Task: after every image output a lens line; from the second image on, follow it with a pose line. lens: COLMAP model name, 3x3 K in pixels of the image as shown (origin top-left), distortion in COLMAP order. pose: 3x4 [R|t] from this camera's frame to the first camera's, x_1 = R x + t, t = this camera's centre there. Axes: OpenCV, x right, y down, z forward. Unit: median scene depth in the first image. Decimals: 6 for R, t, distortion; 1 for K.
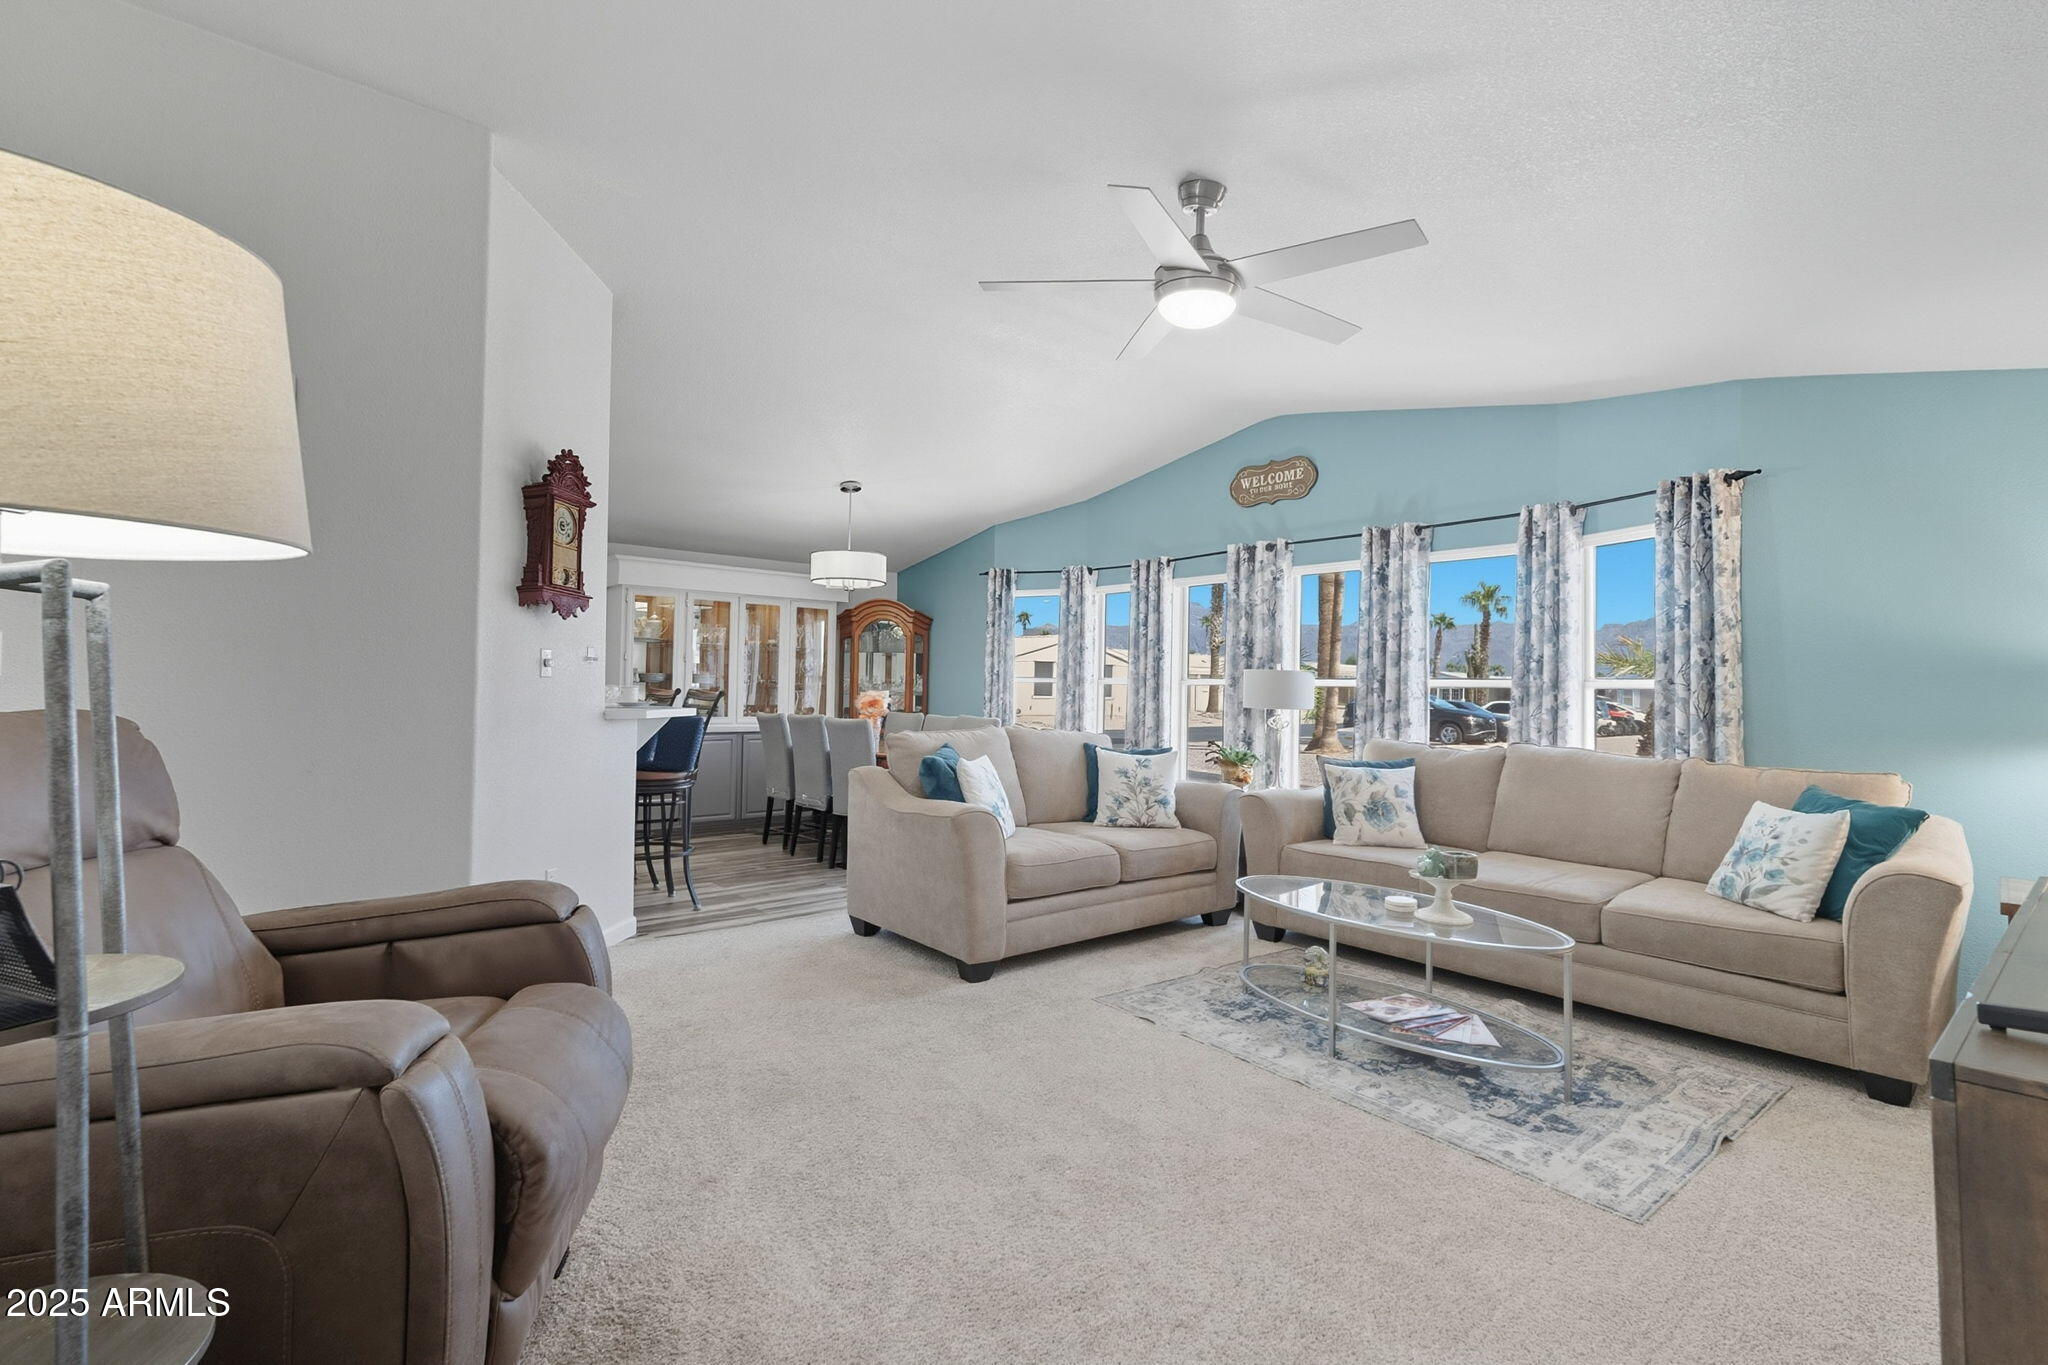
lens RADIAL K [[893.0, 0, 1017.1], [0, 893.0, 676.3], [0, 0, 1]] dist [-0.000166, -0.000123]
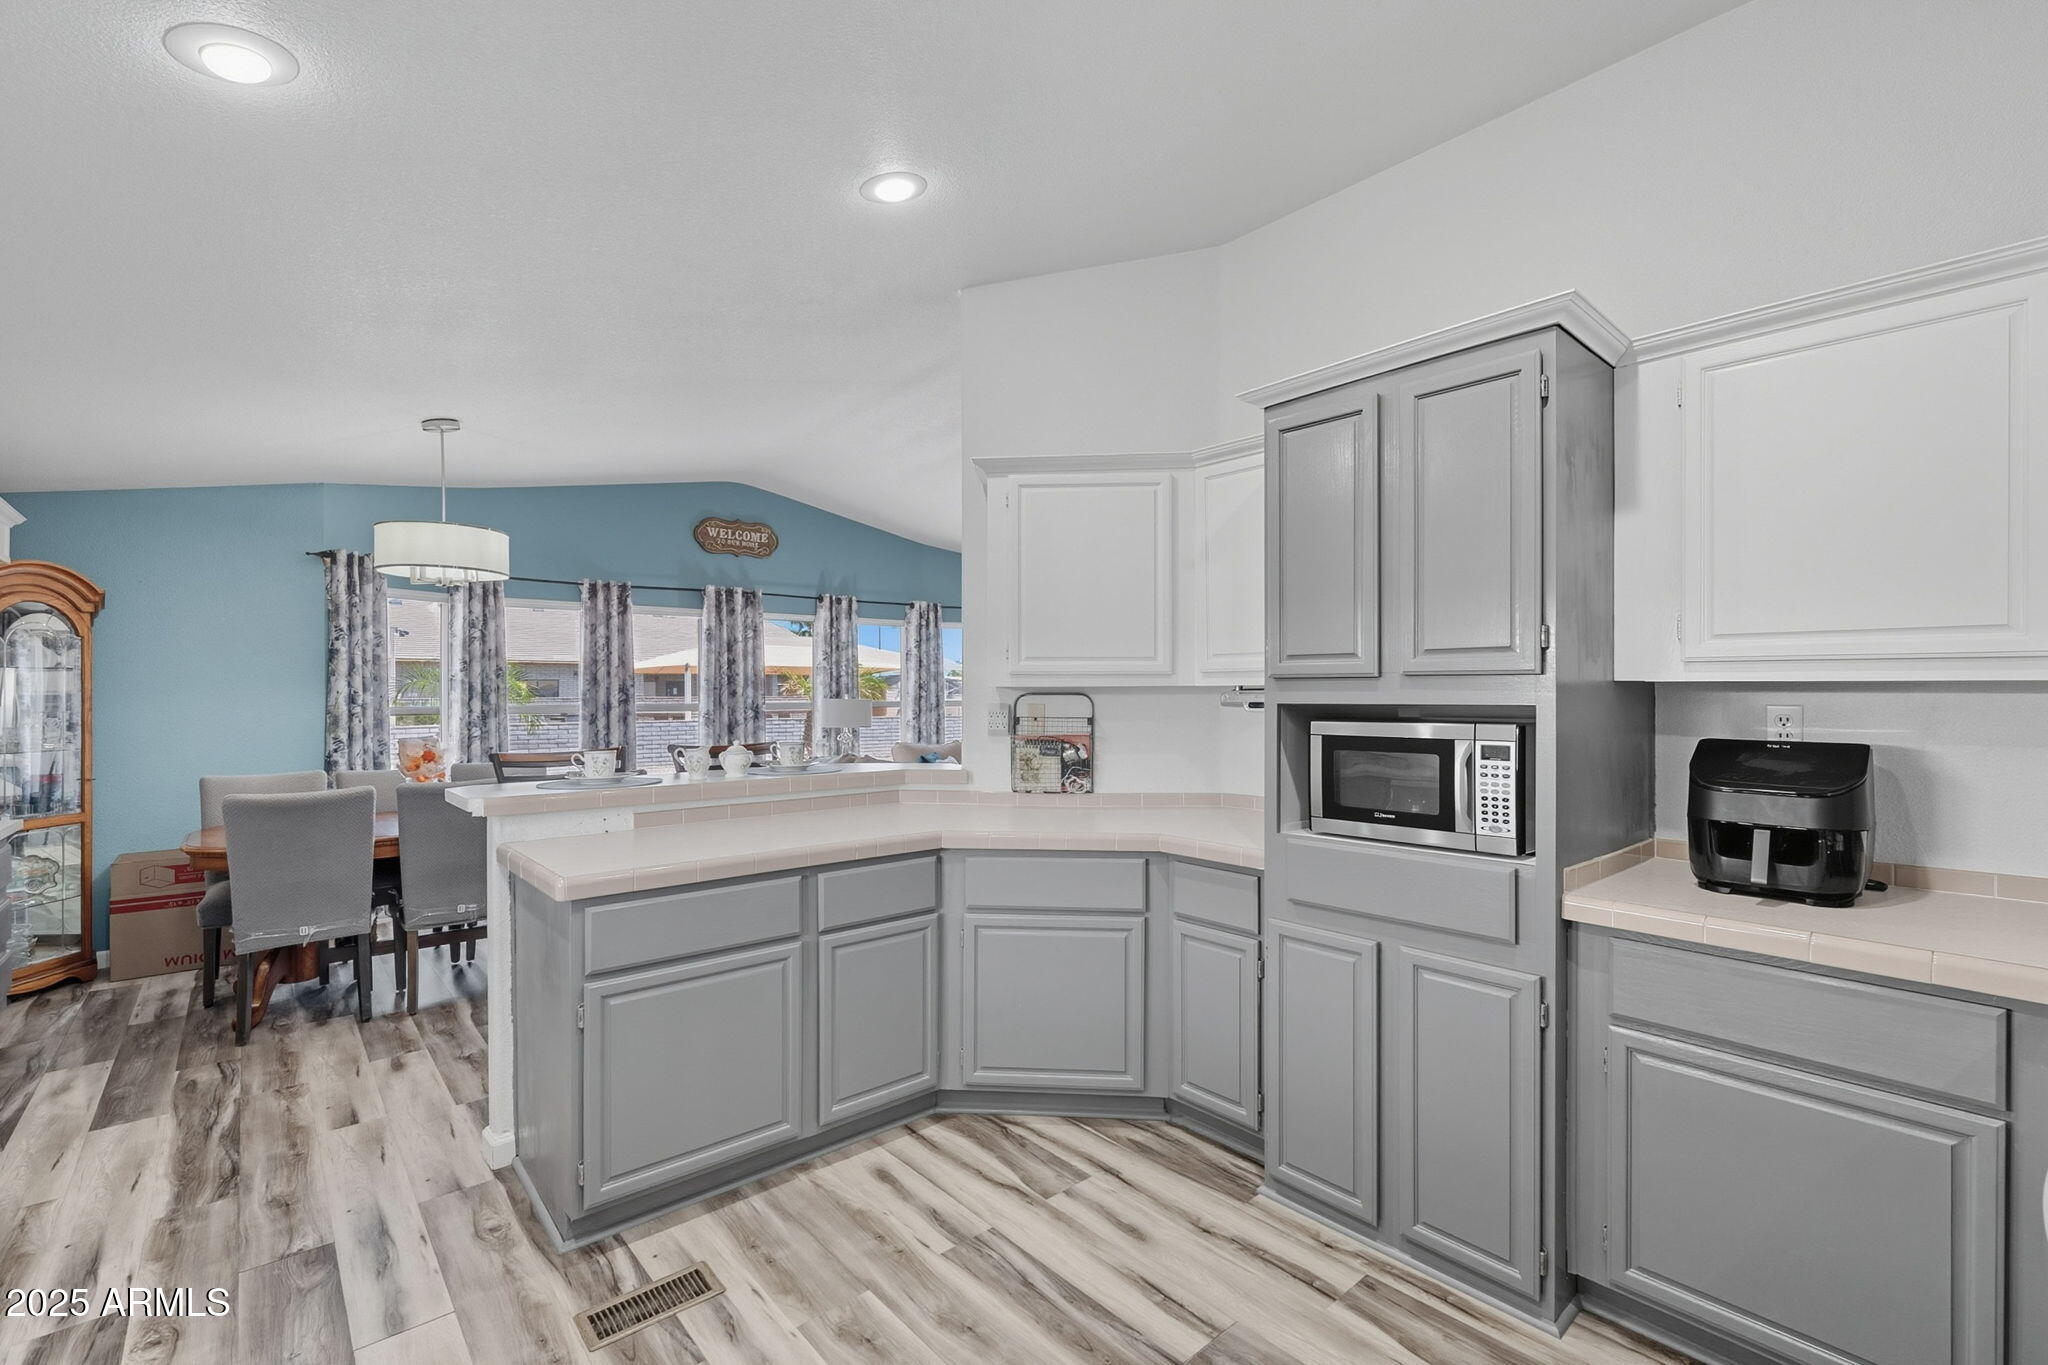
lens RADIAL K [[893.0, 0, 1027.1], [0, 893.0, 687.1], [0, 0, 1]] dist [-0.003839, -0.000458]
pose [[-0.004157, -0.005039, 0.999979, -1.043962], [-0.003579, 0.999981, 0.005024, -0.030936], [-0.999985, -0.003558, -0.004175, 0.718369]]
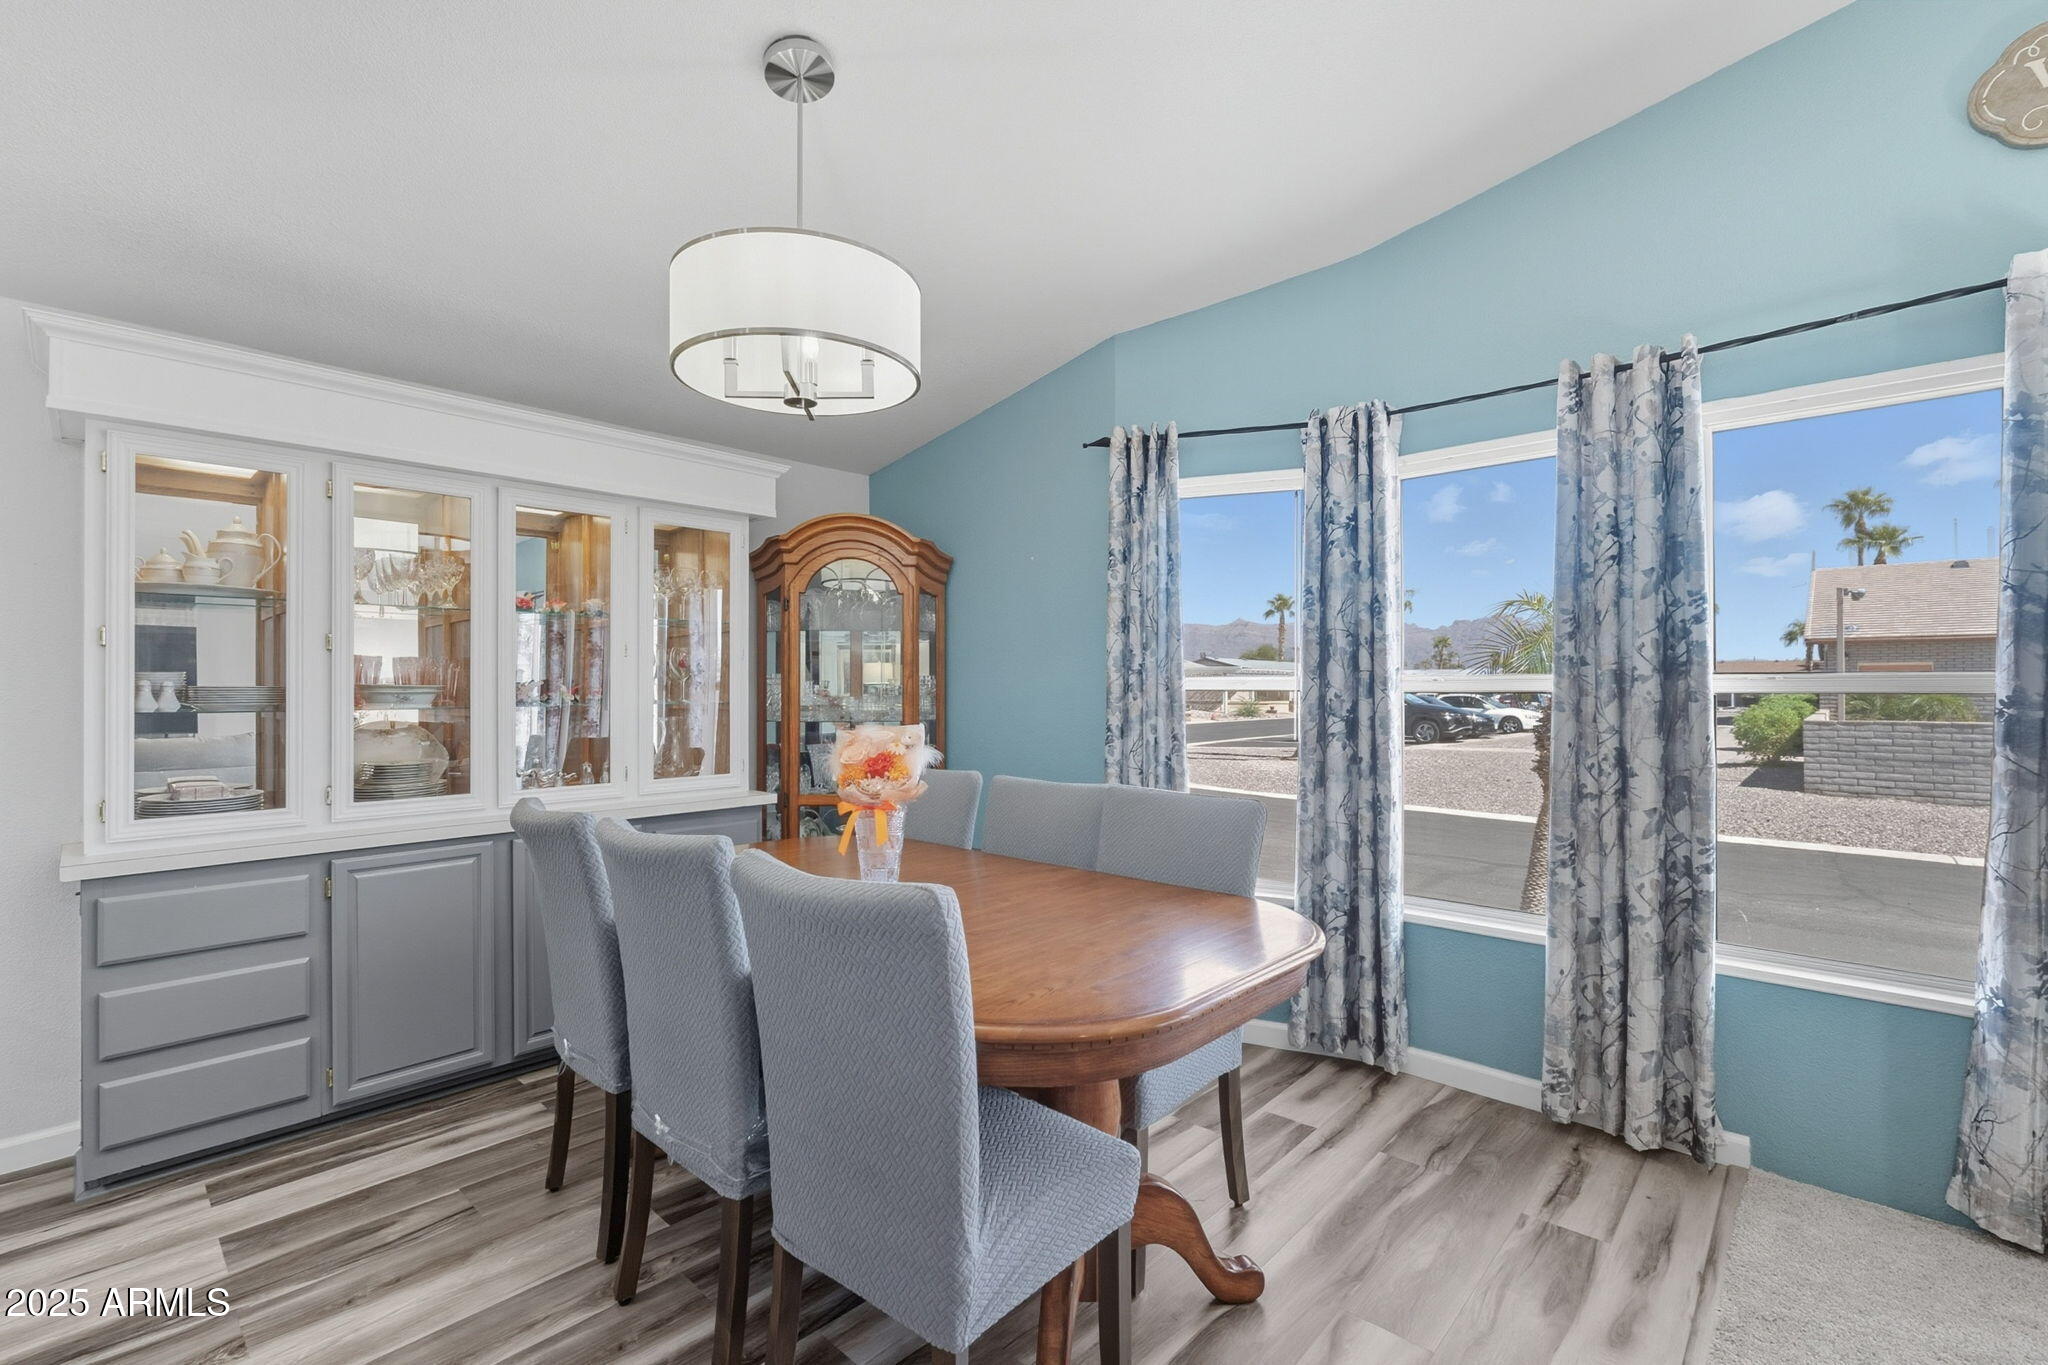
lens RADIAL K [[893.0, 0, 1027.1], [0, 893.0, 687.1], [0, 0, 1]] dist [-0.003839, -0.000458]
pose [[0.993416, -0.016380, 0.113387, -0.183736], [0.014890, 0.999791, 0.013978, -0.002615], [-0.113593, -0.012198, 0.993453, 0.852851]]
